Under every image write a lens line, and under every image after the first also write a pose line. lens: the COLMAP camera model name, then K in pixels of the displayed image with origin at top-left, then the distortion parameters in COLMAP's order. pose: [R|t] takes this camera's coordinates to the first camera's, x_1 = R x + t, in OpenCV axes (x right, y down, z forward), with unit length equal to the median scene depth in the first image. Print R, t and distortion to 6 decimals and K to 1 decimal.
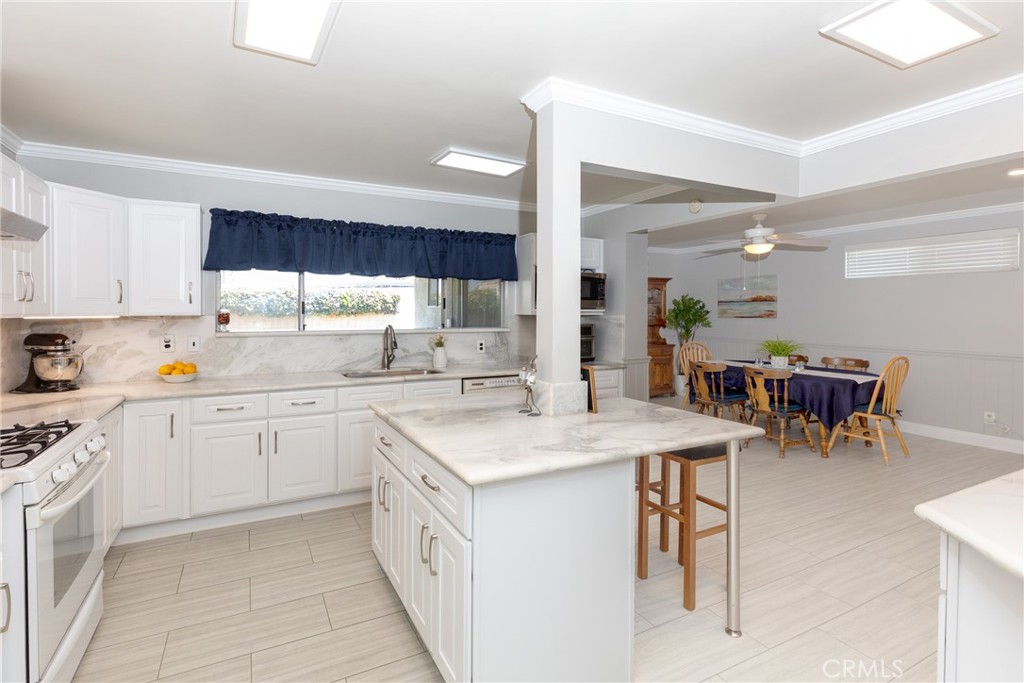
lens RADIAL K [[482.4, 0, 500.1], [0, 482.4, 312.1], [0, 0, 1]] dist [0.001124, 0.000990]
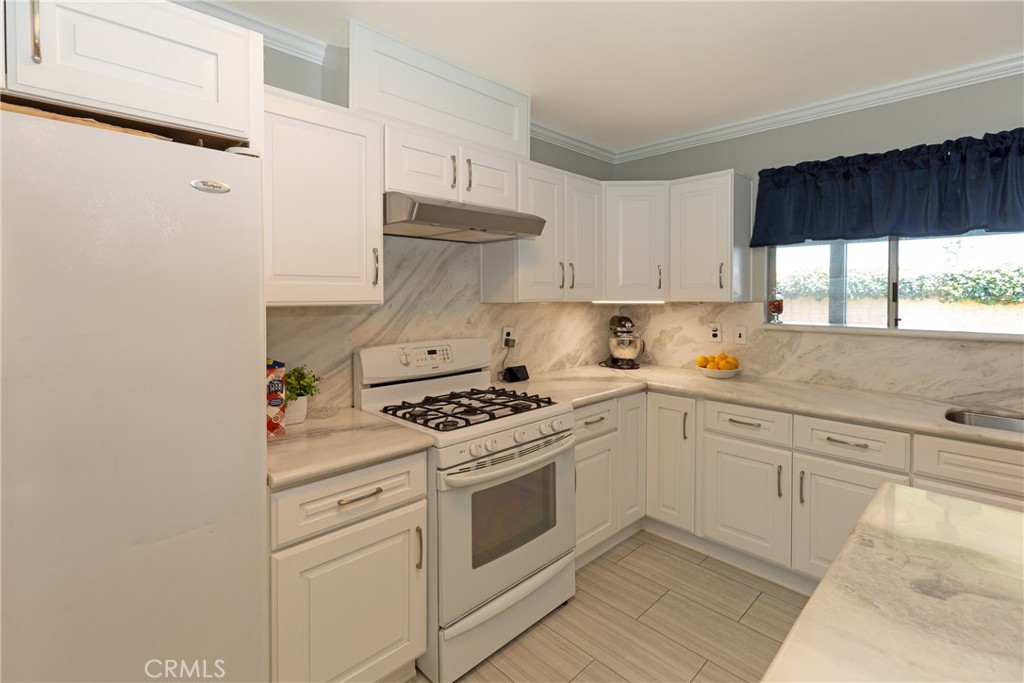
lens RADIAL K [[482.4, 0, 506.1], [0, 482.4, 299.7], [0, 0, 1]] dist [0.001124, 0.000990]
pose [[0.287701, 0.010749, -0.957660, 0.065309], [-0.003865, 0.999942, 0.010063, -0.004204], [0.957712, 0.000807, 0.287726, 0.354153]]
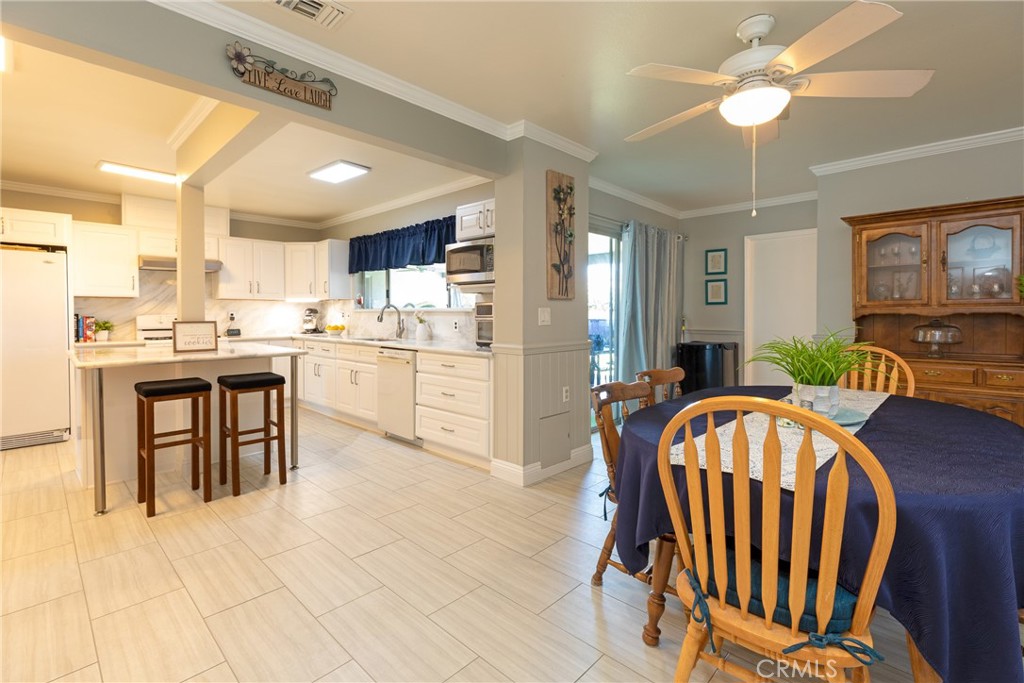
lens RADIAL K [[482.4, 0, 501.8], [0, 482.4, 325.3], [0, 0, 1]] dist [0.001124, 0.000990]
pose [[0.311344, 0.024737, -0.949975, 1.246631], [0.000830, 0.999654, 0.026302, 0.055395], [0.950297, -0.008977, 0.311216, 0.974679]]
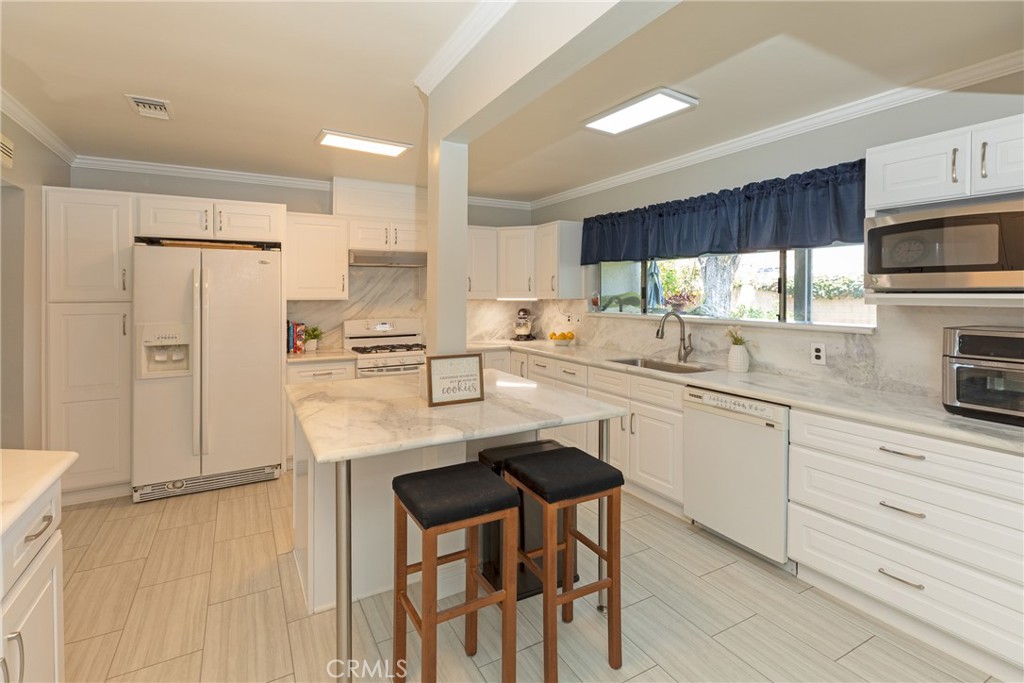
lens RADIAL K [[482.4, 0, 484.2], [0, 482.4, 297.7], [0, 0, 1]] dist [0.001124, 0.000990]
pose [[0.011790, 0.007638, -0.999901, 0.731829], [-0.000082, 0.999971, 0.007638, -0.007296], [0.999930, -0.000008, 0.011790, 0.712018]]
